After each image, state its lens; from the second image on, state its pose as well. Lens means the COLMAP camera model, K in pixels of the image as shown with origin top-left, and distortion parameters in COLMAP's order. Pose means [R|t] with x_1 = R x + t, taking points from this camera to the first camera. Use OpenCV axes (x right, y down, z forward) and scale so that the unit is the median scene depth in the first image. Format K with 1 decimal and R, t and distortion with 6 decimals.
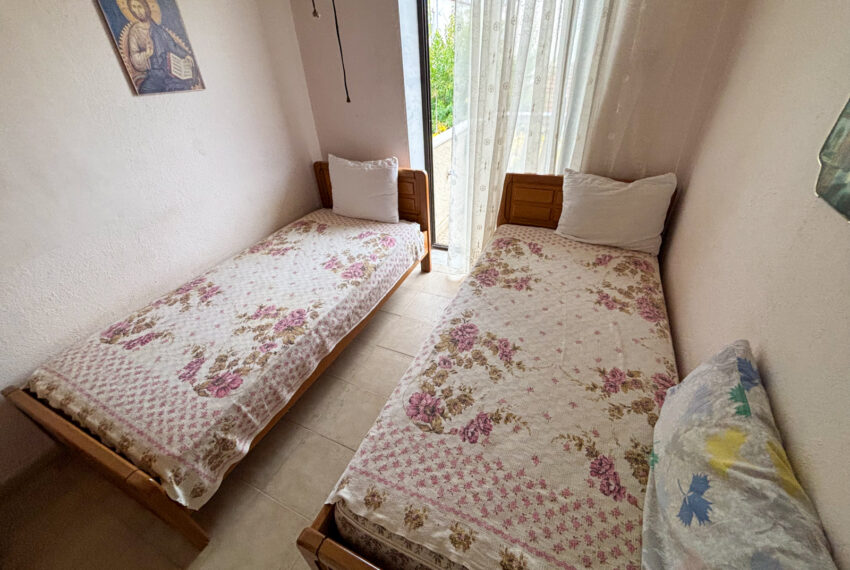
lens RADIAL K [[344.2, 0, 423.9], [0, 344.2, 280.6], [0, 0, 1]] dist [-0.002520, 0.001068]
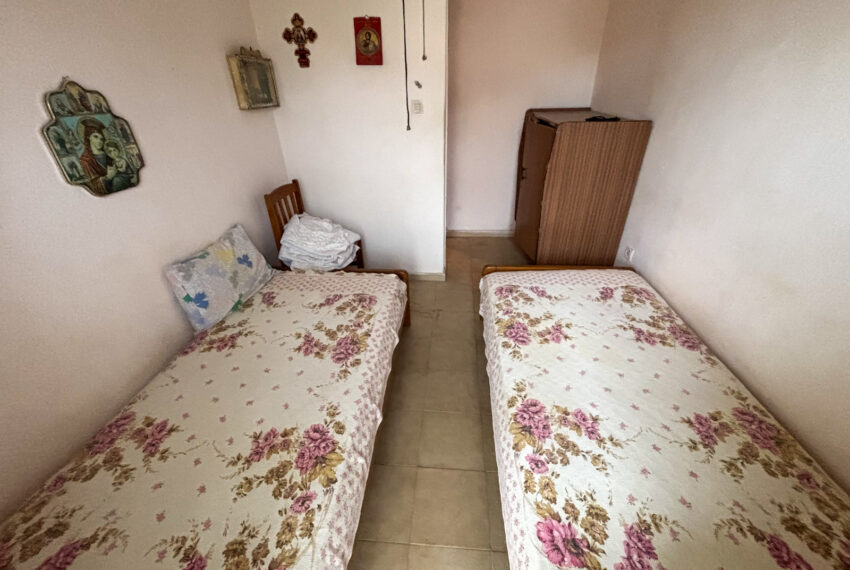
lens RADIAL K [[344.2, 0, 427.1], [0, 344.2, 281.1], [0, 0, 1]] dist [-0.002520, 0.001068]
pose [[-0.933520, 0.238464, -0.267721, 0.108706], [-0.136460, 0.454201, 0.880387, -0.855015], [0.331540, 0.858392, -0.391465, 1.239529]]
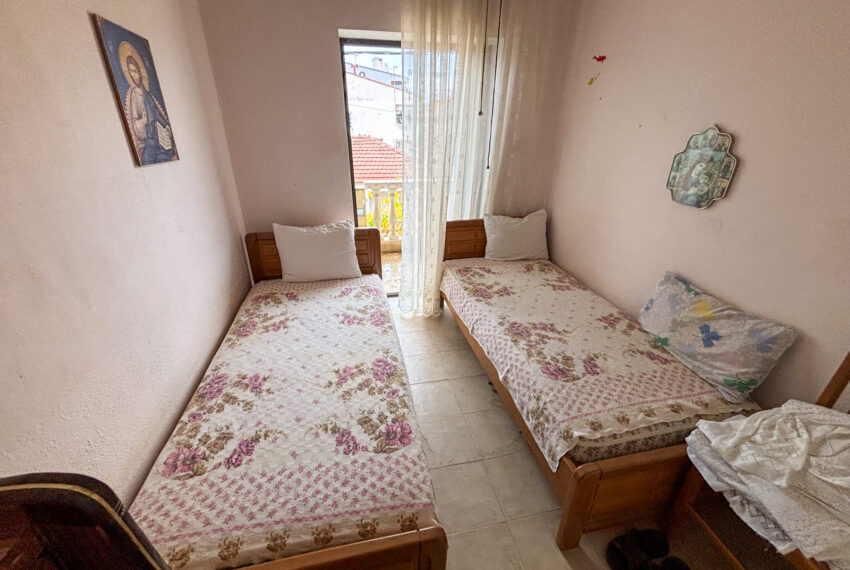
lens RADIAL K [[344.2, 0, 422.2], [0, 344.2, 279.2], [0, 0, 1]] dist [-0.002520, 0.001068]
pose [[0.800507, -0.189063, 0.568720, -0.866464], [0.289081, 0.953058, -0.090068, -0.013953], [-0.524995, 0.236506, 0.817585, 0.039445]]
